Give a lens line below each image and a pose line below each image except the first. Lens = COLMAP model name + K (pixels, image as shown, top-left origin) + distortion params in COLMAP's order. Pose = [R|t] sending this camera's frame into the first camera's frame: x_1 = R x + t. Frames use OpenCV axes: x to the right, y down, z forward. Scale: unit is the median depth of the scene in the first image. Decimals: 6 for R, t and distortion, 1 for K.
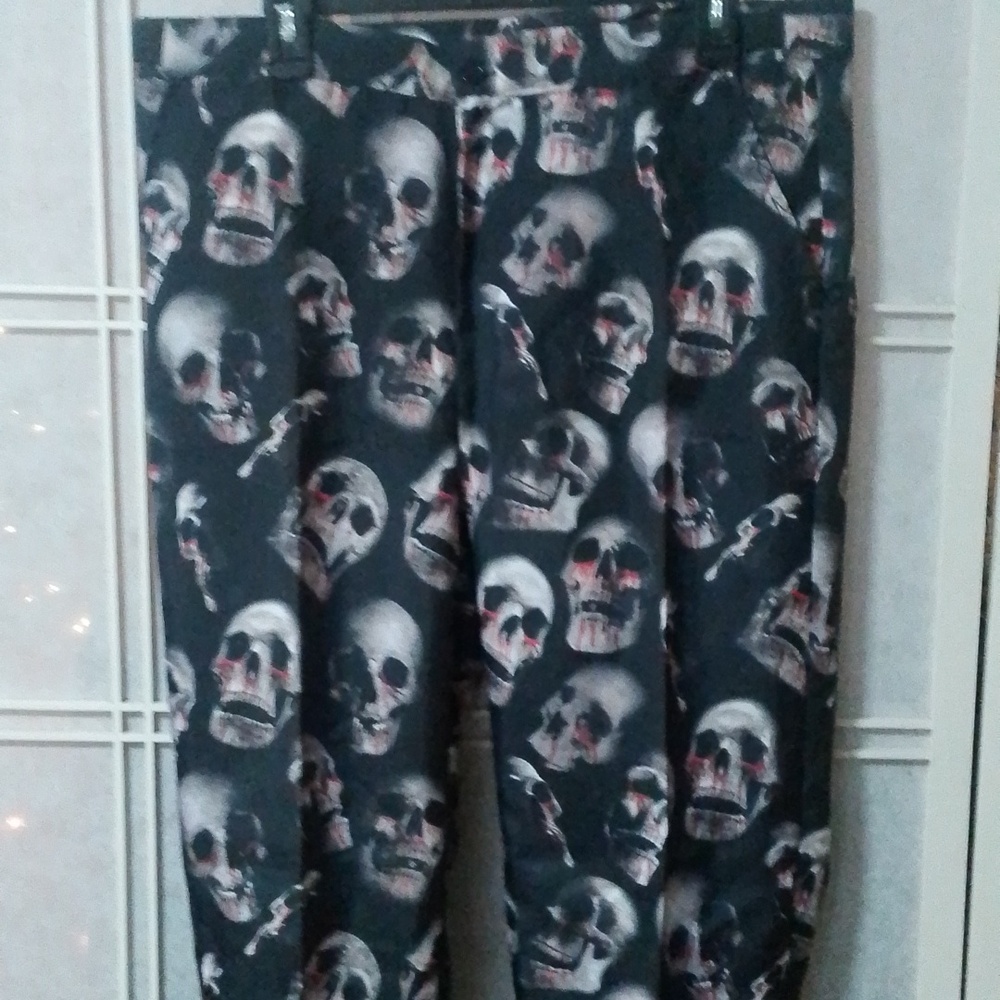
lens RADIAL K [[1750.8, 0, 508.4], [0, 1750.8, 494.3], [0, 0, 1]] dist [0.059332, 0.000000]
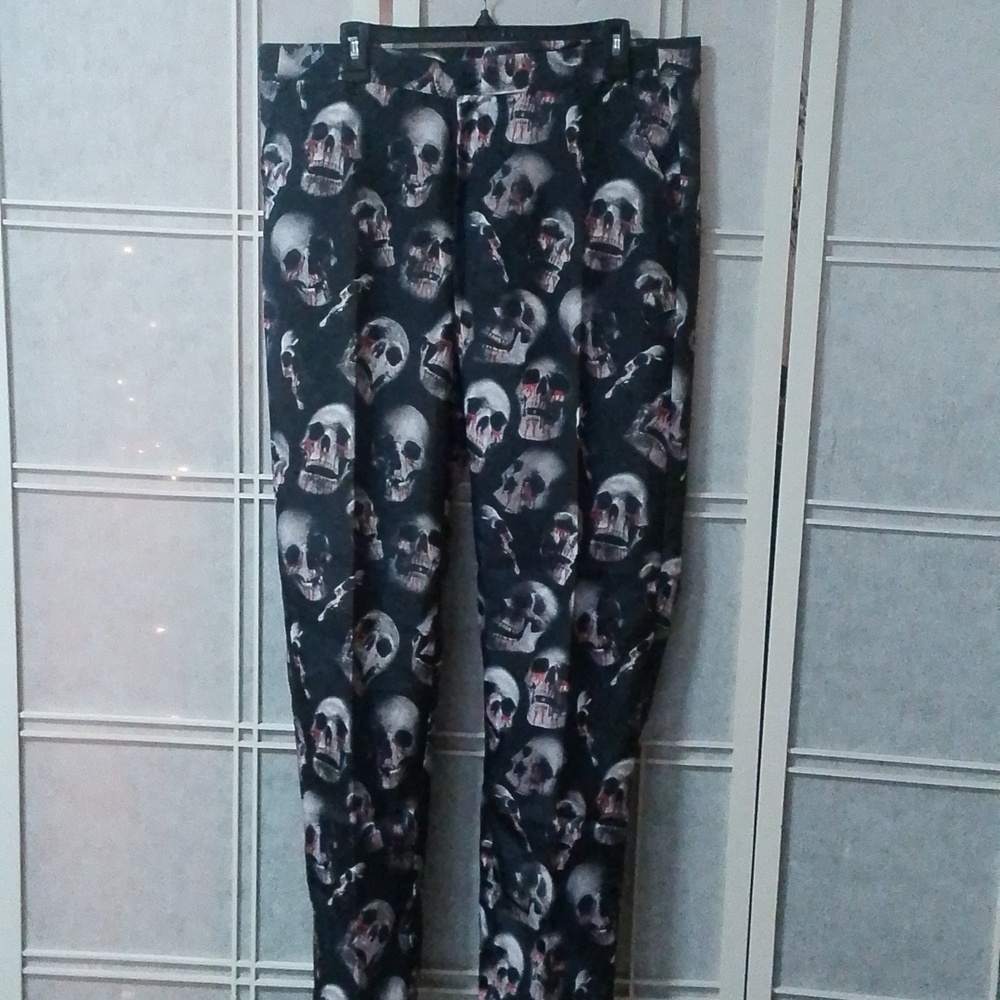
lens RADIAL K [[1750.8, 0, 491.8], [0, 1750.8, 511.3], [0, 0, 1]] dist [0.059332, 0.000000]
pose [[0.999716, 0.020693, -0.011833, 0.029941], [-0.020390, 0.999474, 0.025219, 0.117464], [0.012348, -0.024970, 0.999612, -0.635430]]
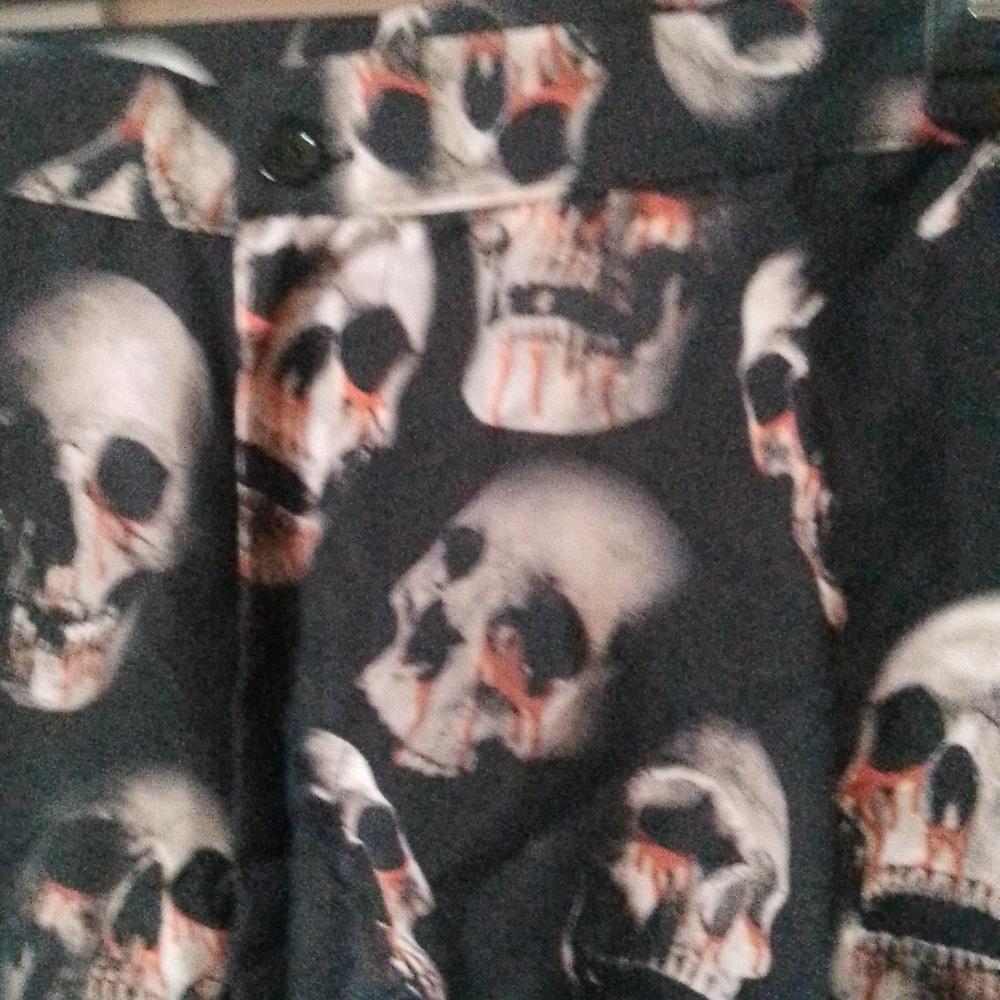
lens RADIAL K [[1750.8, 0, 499.8], [0, 1750.8, 495.2], [0, 0, 1]] dist [0.059332, 0.000000]
pose [[0.982861, 0.019421, -0.183324, 0.088421], [-0.038216, 0.994297, -0.099560, -0.133186], [0.180345, 0.104859, 0.977998, 0.649127]]
